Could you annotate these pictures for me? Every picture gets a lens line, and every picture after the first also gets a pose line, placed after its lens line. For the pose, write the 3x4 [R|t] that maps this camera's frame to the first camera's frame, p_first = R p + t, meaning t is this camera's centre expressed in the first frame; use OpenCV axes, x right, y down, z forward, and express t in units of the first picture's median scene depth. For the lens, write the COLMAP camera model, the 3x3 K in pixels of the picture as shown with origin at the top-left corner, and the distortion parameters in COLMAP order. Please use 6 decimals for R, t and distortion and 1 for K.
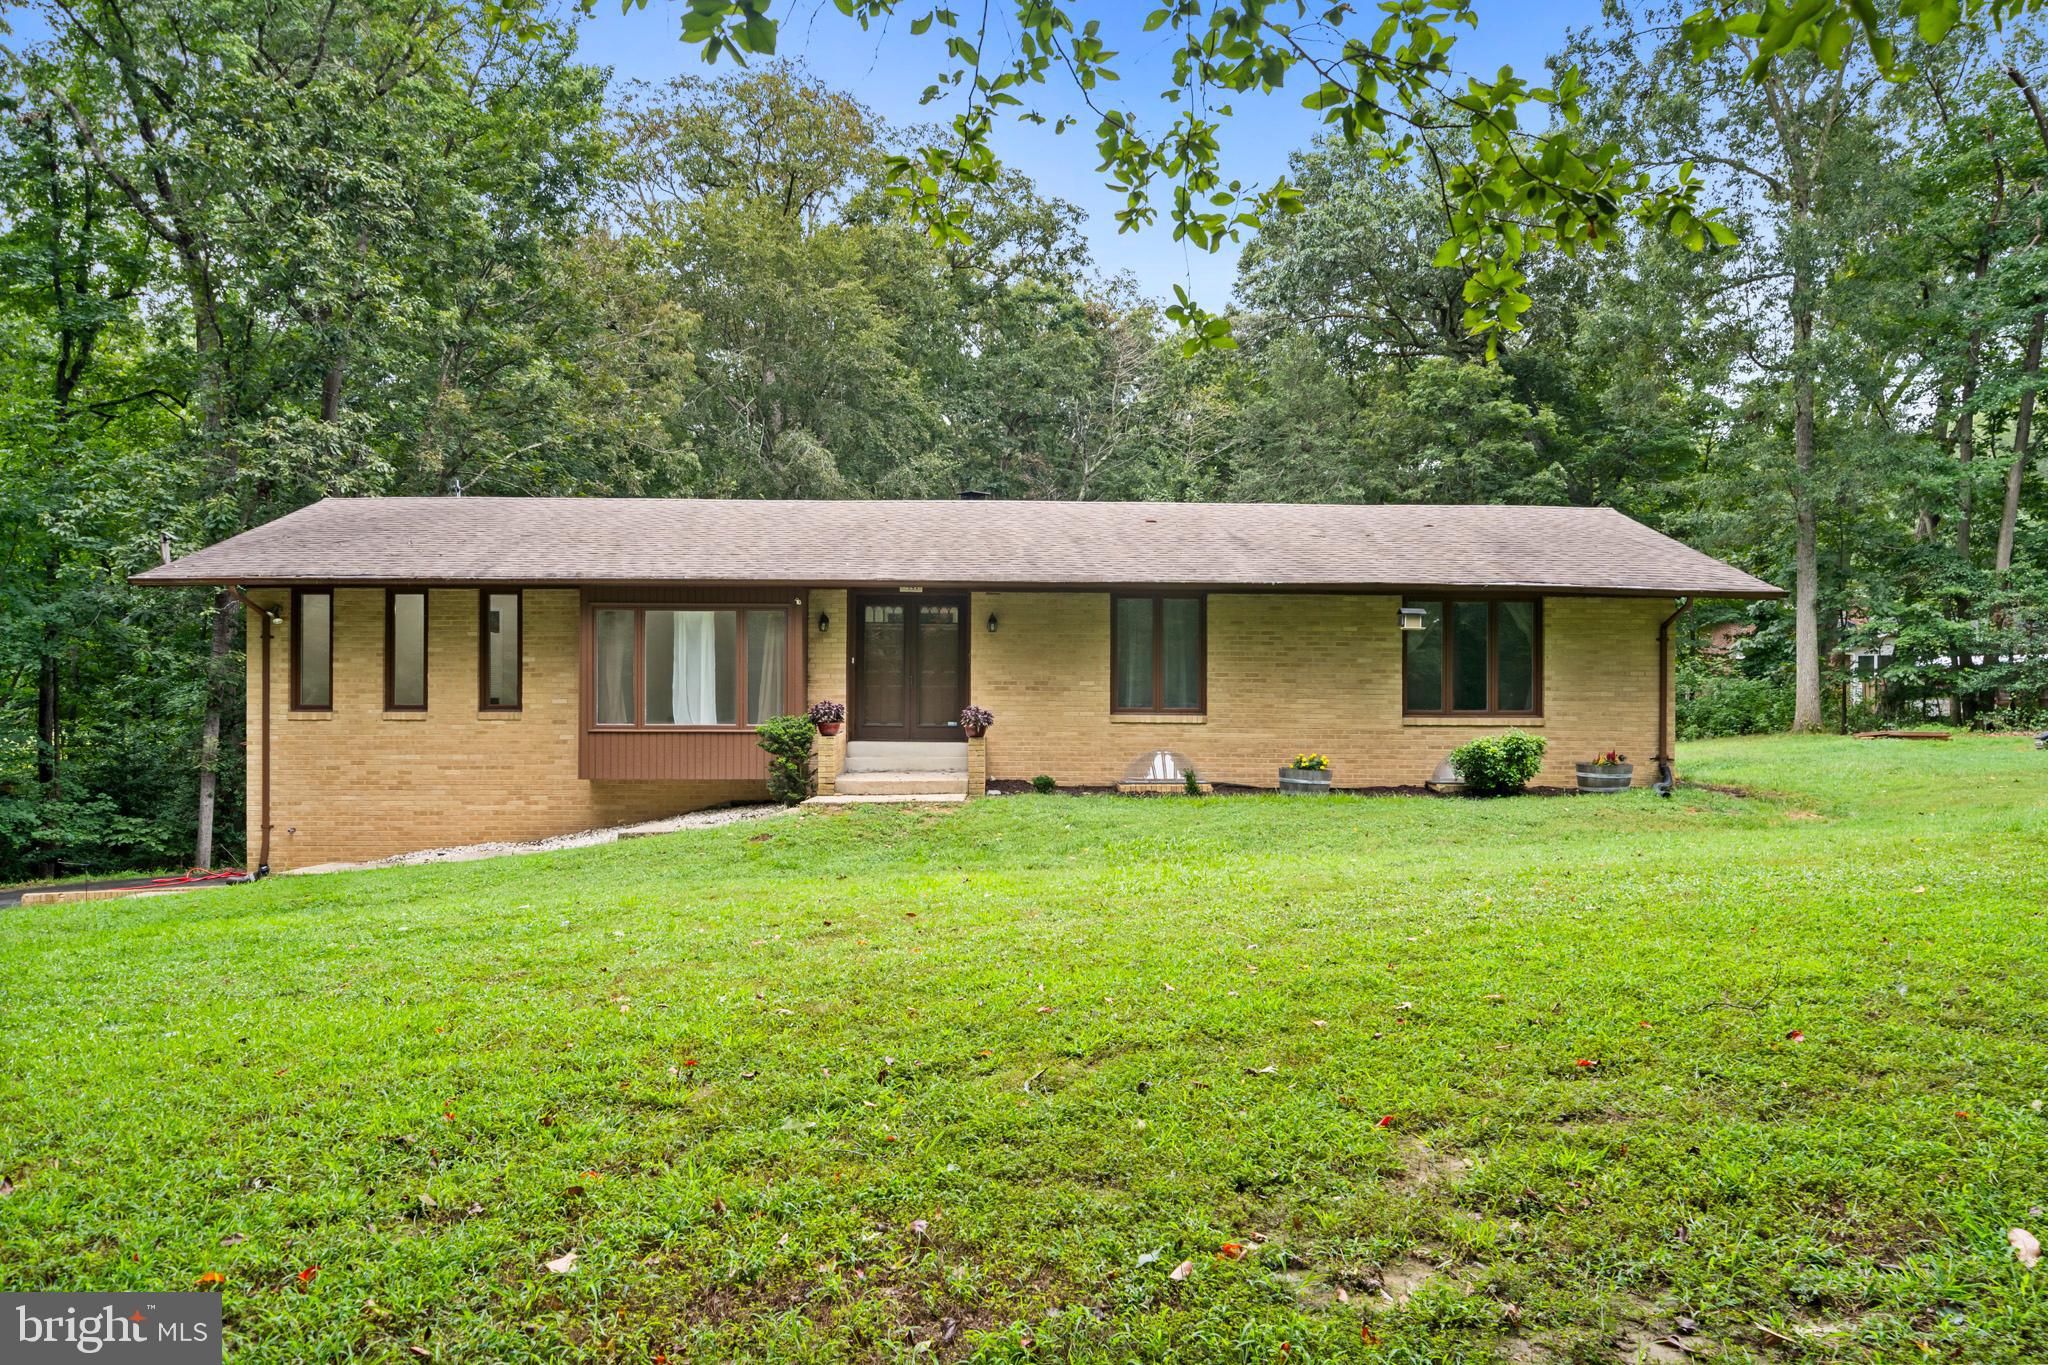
lens RADIAL K [[1423.9, 0, 1024.0], [0, 1423.9, 682.5], [0, 0, 1]] dist [0.033775, 0.000047]
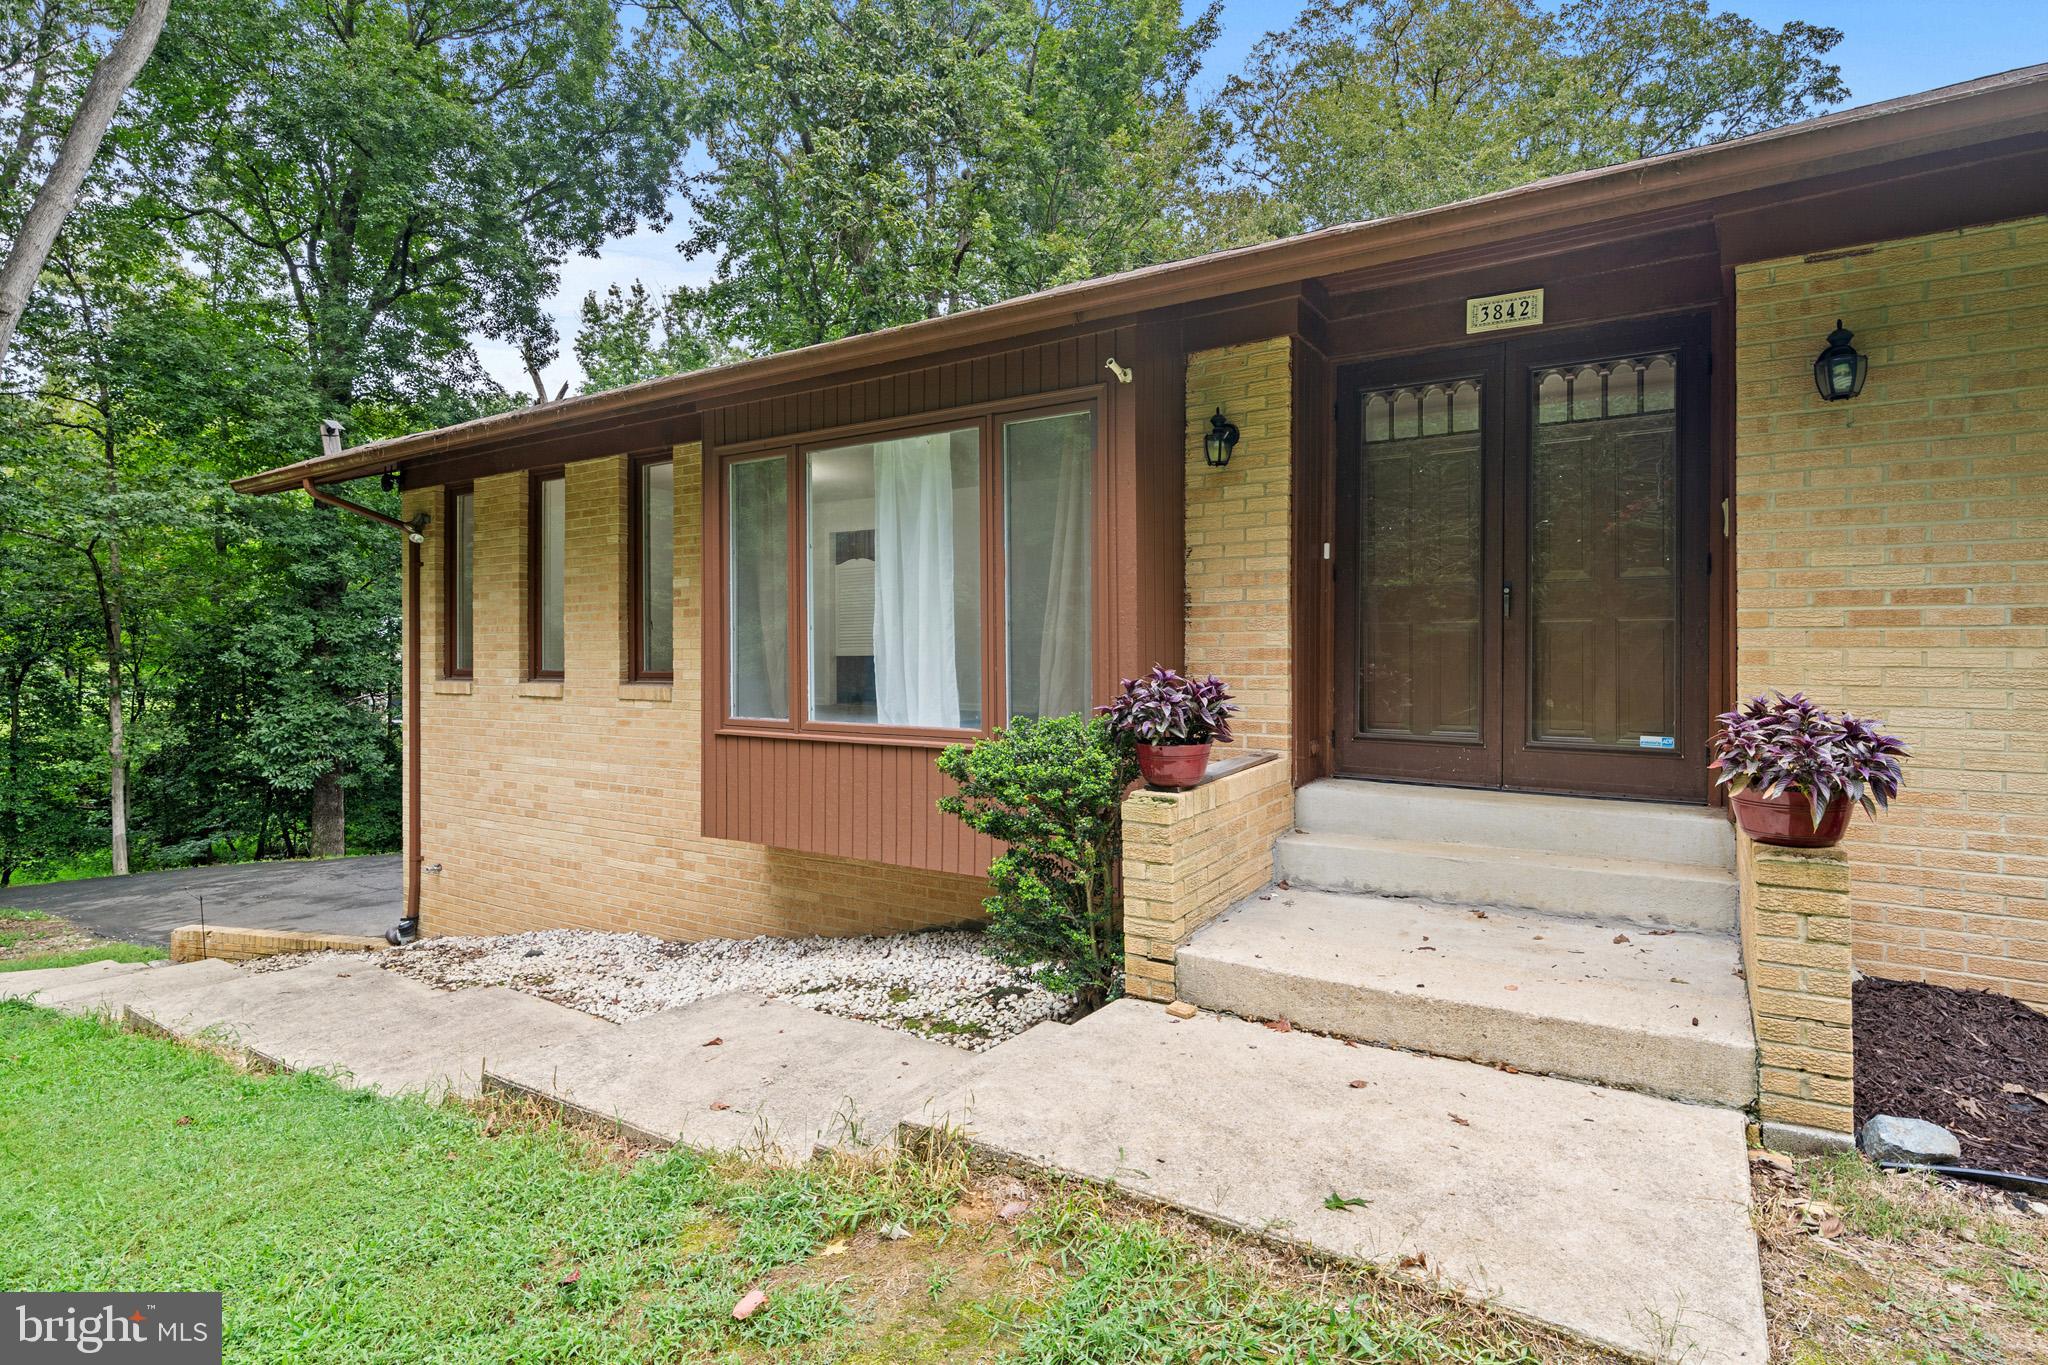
lens RADIAL K [[1012.6, 0, 1033.7], [0, 1012.6, 652.9], [0, 0, 1]] dist [-0.001395, 0.001247]
pose [[0.830968, -0.004250, -0.556304, -0.041559], [0.010430, 0.999914, 0.007940, 0.007217], [0.556223, -0.012400, 0.830941, 0.770795]]
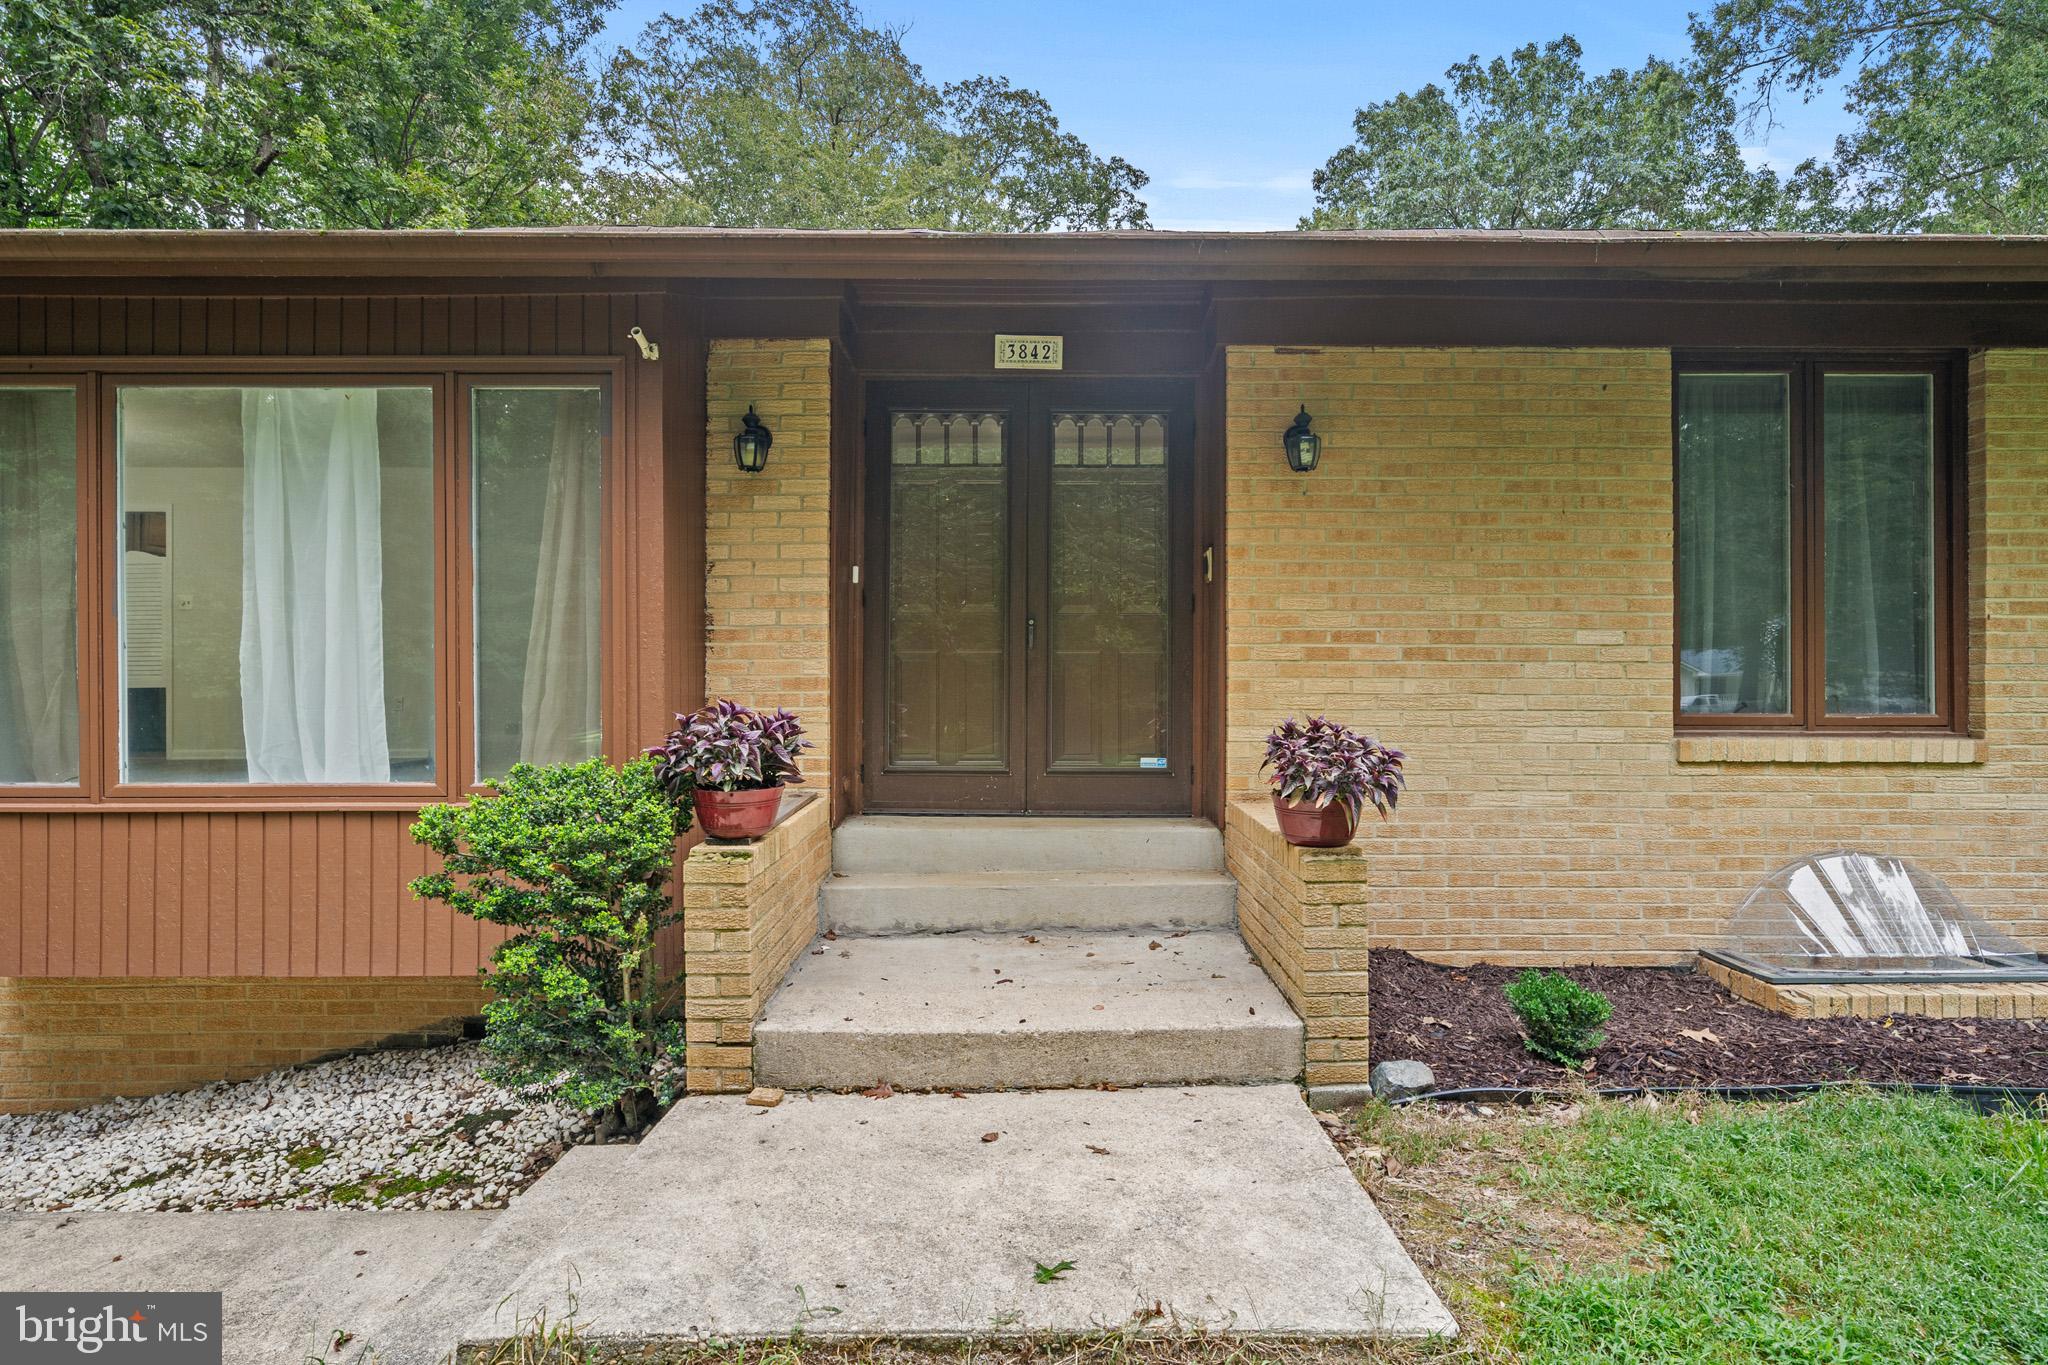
lens RADIAL K [[1051.4, 0, 1024.0], [0, 1051.4, 682.5], [0, 0, 1]] dist [0.001113, -0.000674]
pose [[0.999884, -0.005247, -0.014310, -0.079100], [0.005407, 0.999922, 0.011222, 0.007372], [0.014250, -0.011298, 0.999835, 0.774717]]
